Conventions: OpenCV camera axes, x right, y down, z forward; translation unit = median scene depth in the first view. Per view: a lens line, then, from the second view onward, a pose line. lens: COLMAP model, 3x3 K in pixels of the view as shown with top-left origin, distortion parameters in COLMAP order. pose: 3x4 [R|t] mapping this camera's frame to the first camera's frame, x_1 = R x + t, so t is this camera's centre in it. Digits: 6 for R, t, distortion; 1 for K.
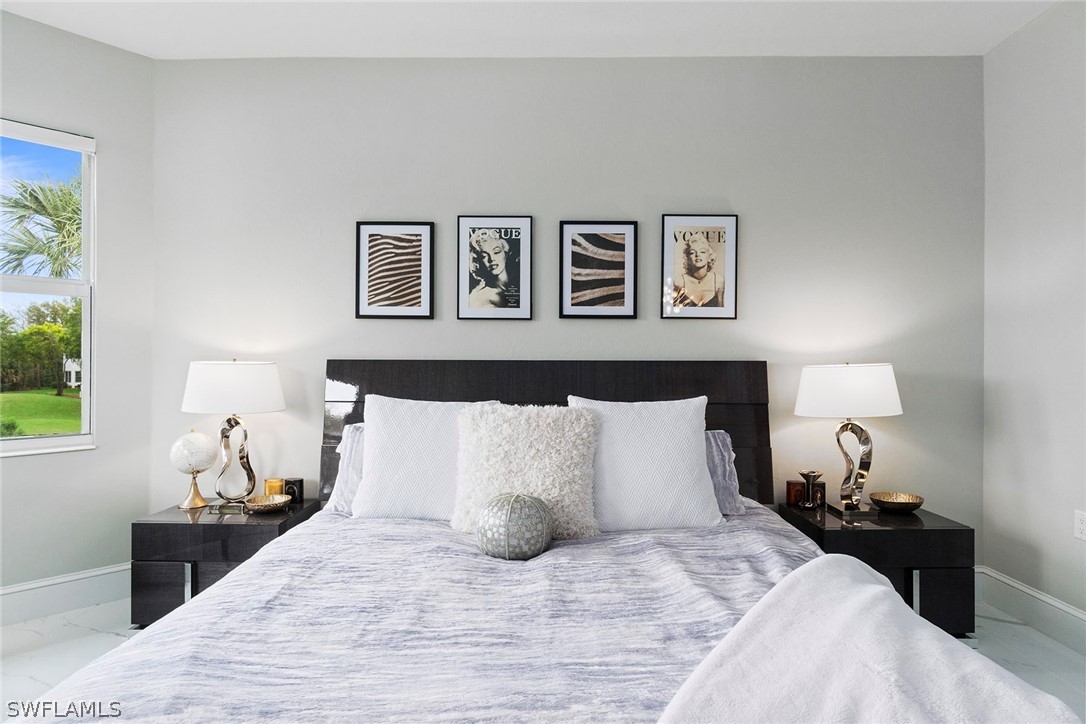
lens RADIAL K [[581.4, 0, 543.2], [0, 581.4, 362.8], [0, 0, 1]] dist [0.016772, 0.001640]
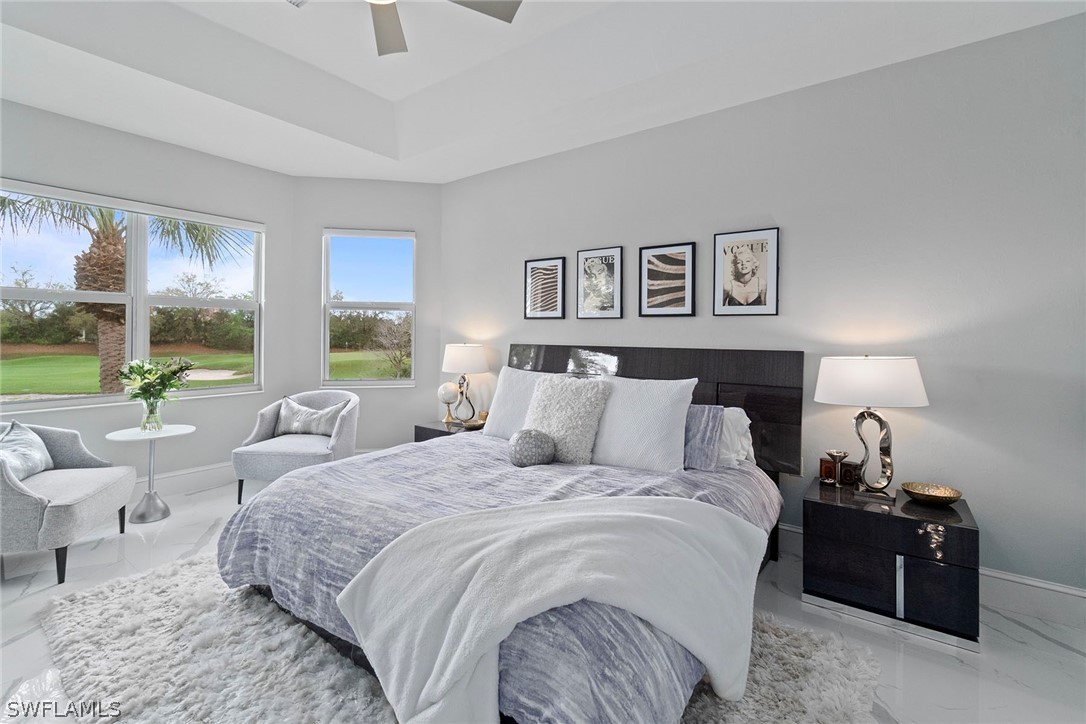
lens RADIAL K [[467.6, 0, 546.2], [0, 467.6, 336.8], [0, 0, 1]] dist [-0.005480, 0.001080]
pose [[0.817617, 0.006400, -0.575726, 0.492949], [-0.010567, 0.999937, -0.003891, -0.022717], [0.575665, 0.009265, 0.817633, -0.044482]]
